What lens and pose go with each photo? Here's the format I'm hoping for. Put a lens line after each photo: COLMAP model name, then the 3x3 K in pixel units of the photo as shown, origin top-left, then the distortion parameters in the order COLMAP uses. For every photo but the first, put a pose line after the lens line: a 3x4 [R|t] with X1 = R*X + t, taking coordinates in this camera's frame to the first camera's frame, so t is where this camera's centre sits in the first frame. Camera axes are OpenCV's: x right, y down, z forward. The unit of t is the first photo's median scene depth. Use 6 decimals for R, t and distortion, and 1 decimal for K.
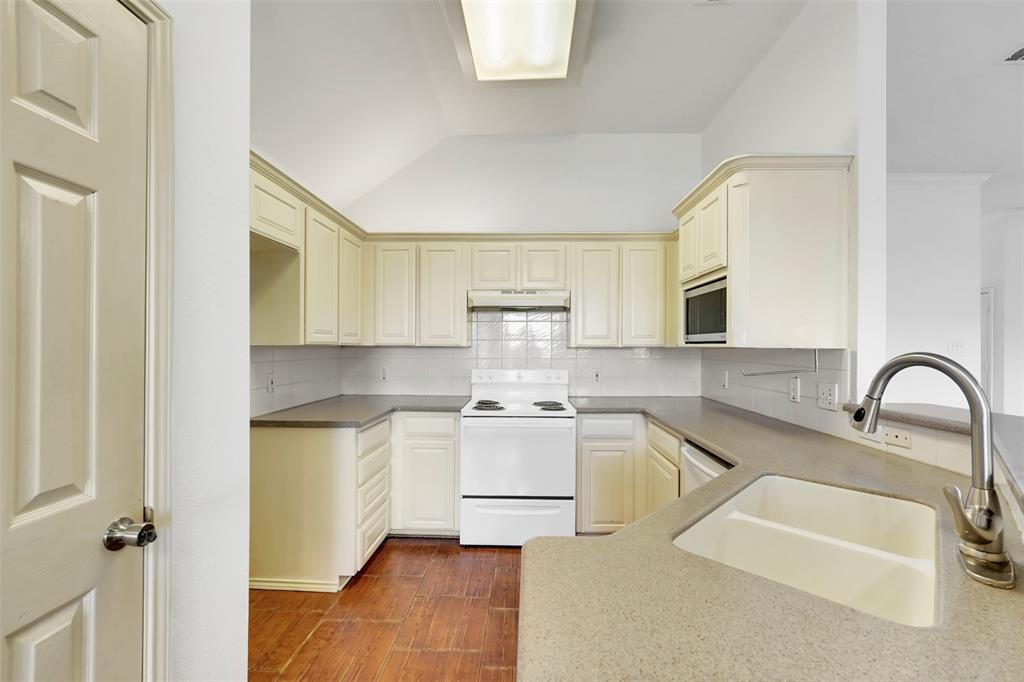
lens RADIAL K [[432.8, 0, 525.2], [0, 432.8, 352.0], [0, 0, 1]] dist [-0.025692, 0.001511]
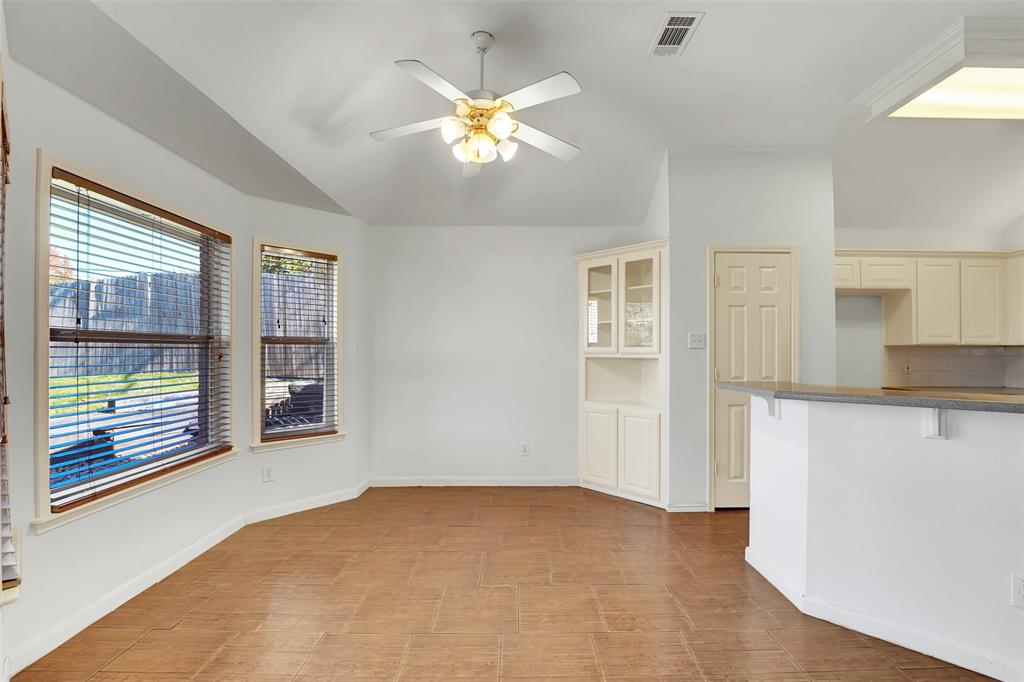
lens RADIAL K [[432.8, 0, 516.6], [0, 432.8, 345.9], [0, 0, 1]] dist [-0.025692, 0.001511]
pose [[0.020428, -0.015086, -0.999677, 0.912907], [-0.020822, 0.999663, -0.015512, 0.040302], [0.999574, 0.021132, 0.020107, -0.475730]]
